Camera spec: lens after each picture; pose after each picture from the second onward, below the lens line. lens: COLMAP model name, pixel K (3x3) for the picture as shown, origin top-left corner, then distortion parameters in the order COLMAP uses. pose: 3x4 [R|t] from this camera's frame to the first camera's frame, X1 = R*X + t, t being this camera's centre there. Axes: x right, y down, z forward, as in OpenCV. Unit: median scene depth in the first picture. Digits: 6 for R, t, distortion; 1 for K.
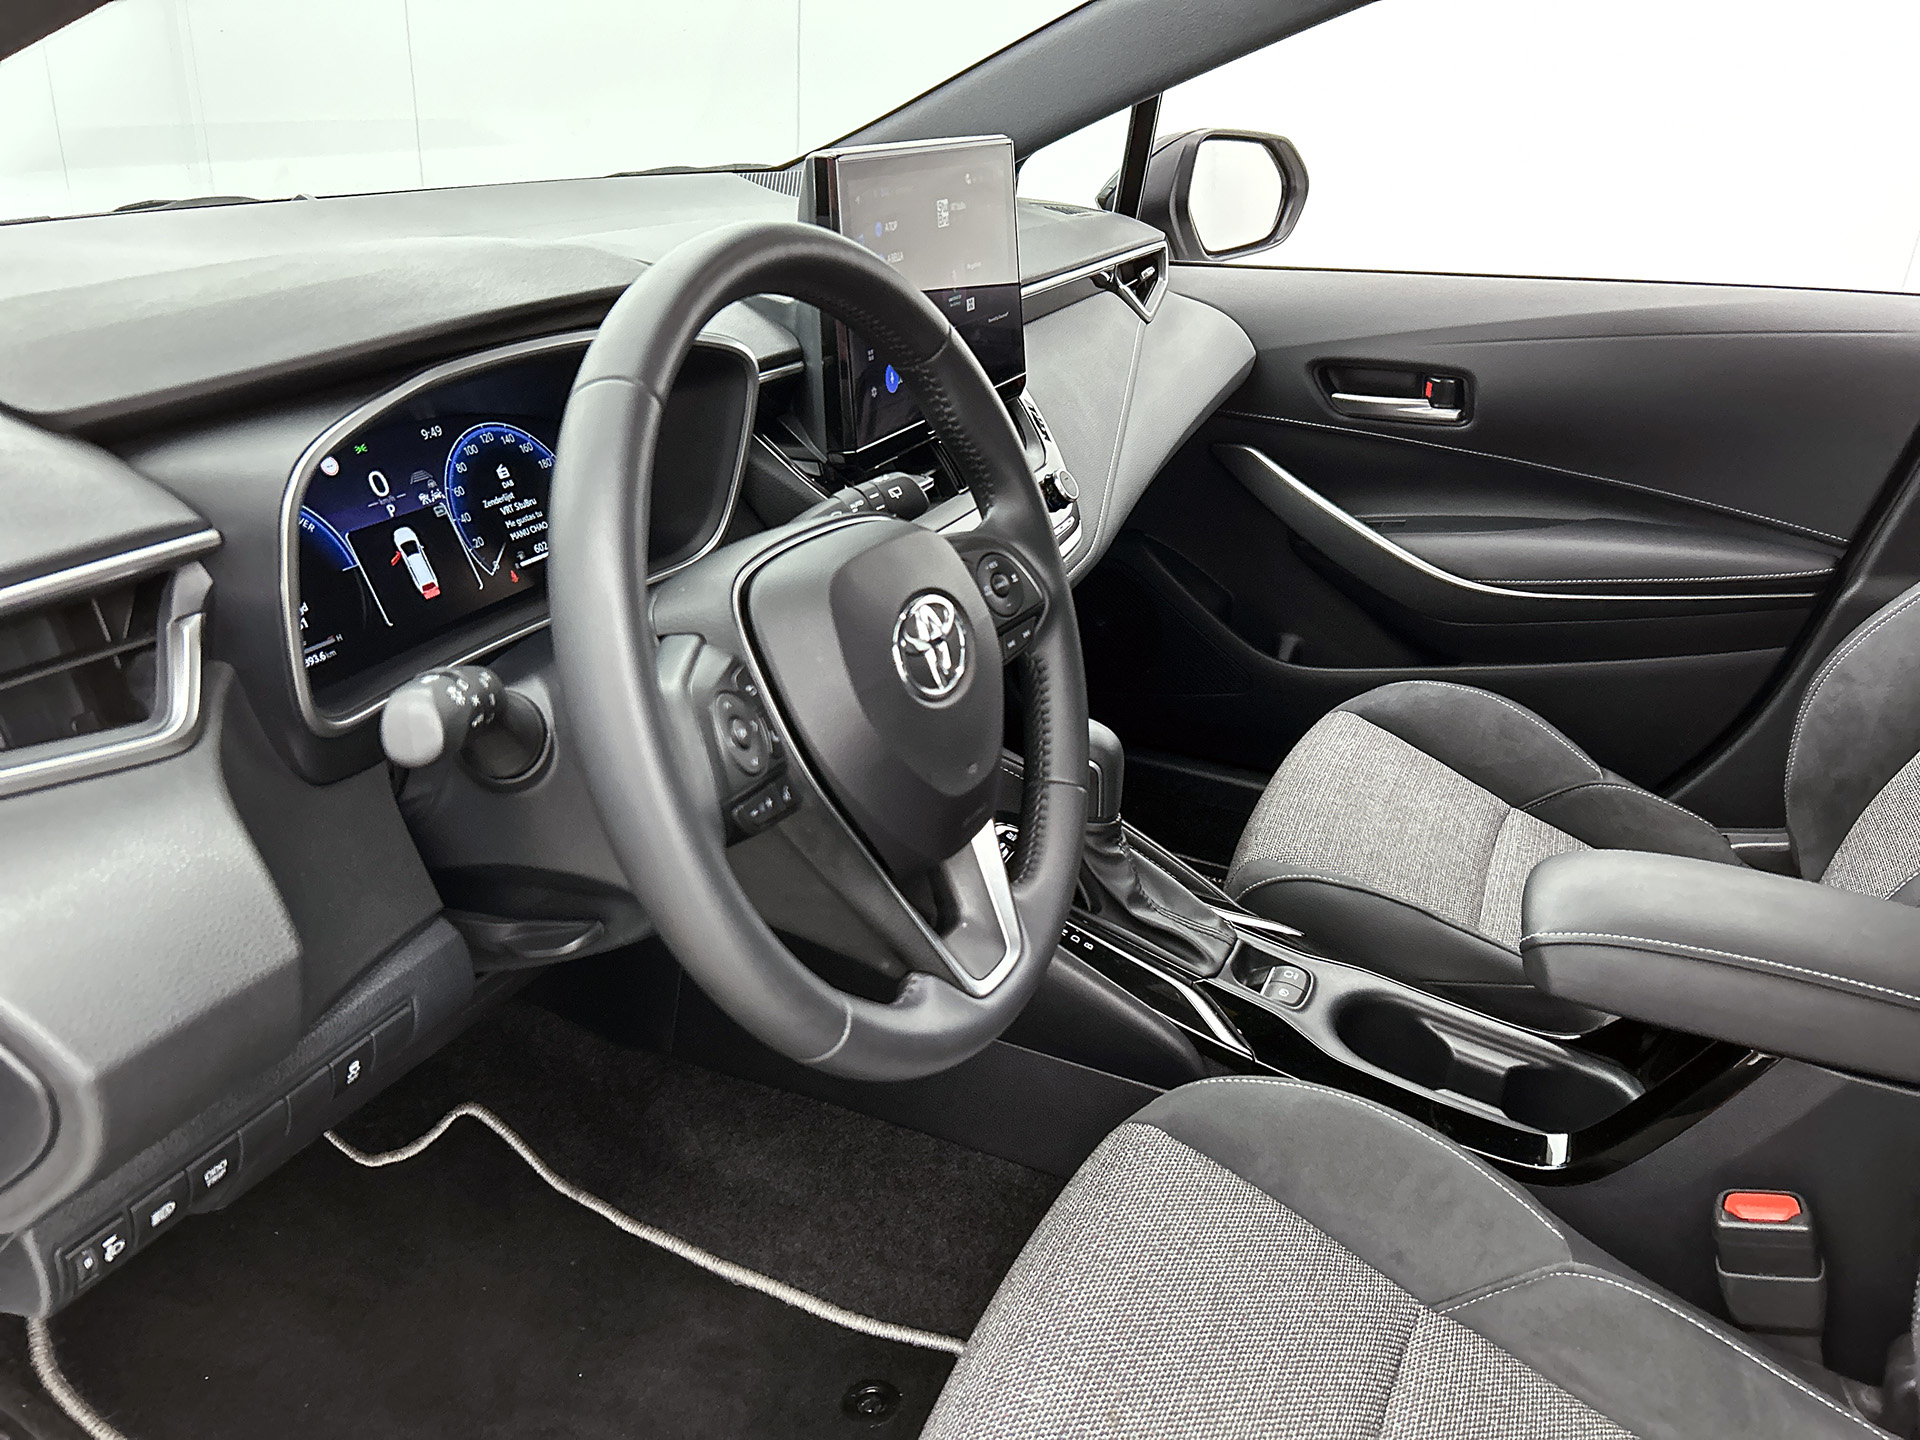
lens RADIAL K [[1414.6, 0, 960.0], [0, 1414.6, 720.0], [0, 0, 1]] dist [0.002301, -0.001717]
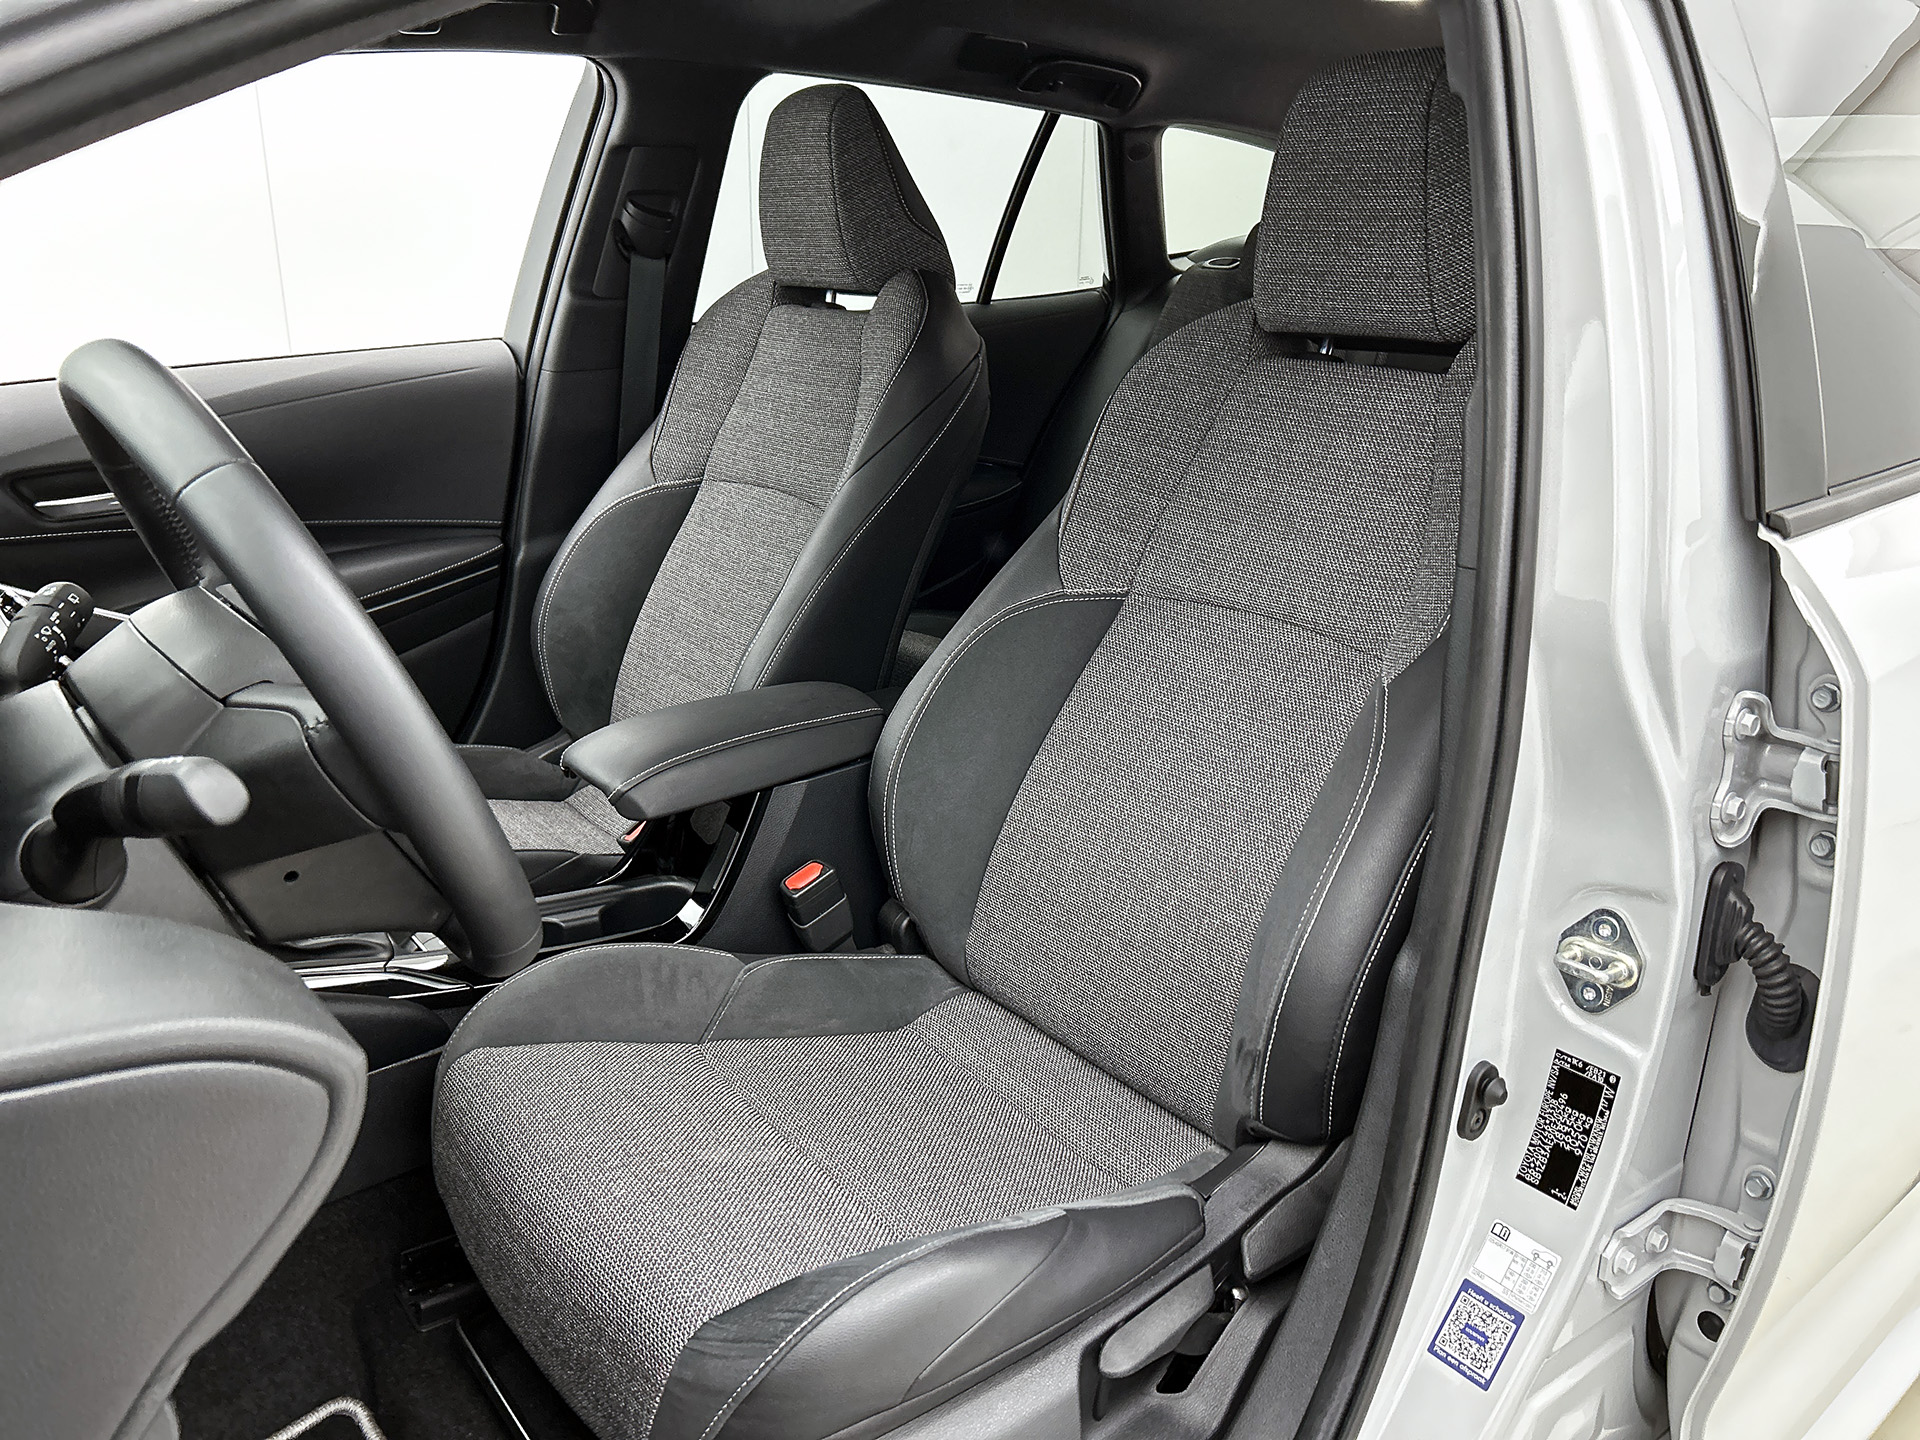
lens RADIAL K [[1414.6, 0, 960.0], [0, 1414.6, 720.0], [0, 0, 1]] dist [0.002301, -0.001717]
pose [[0.449988, -0.329758, 0.829922, -0.566224], [0.377821, 0.912357, 0.157656, -0.003840], [-0.809174, 0.242618, 0.535139, -0.042149]]
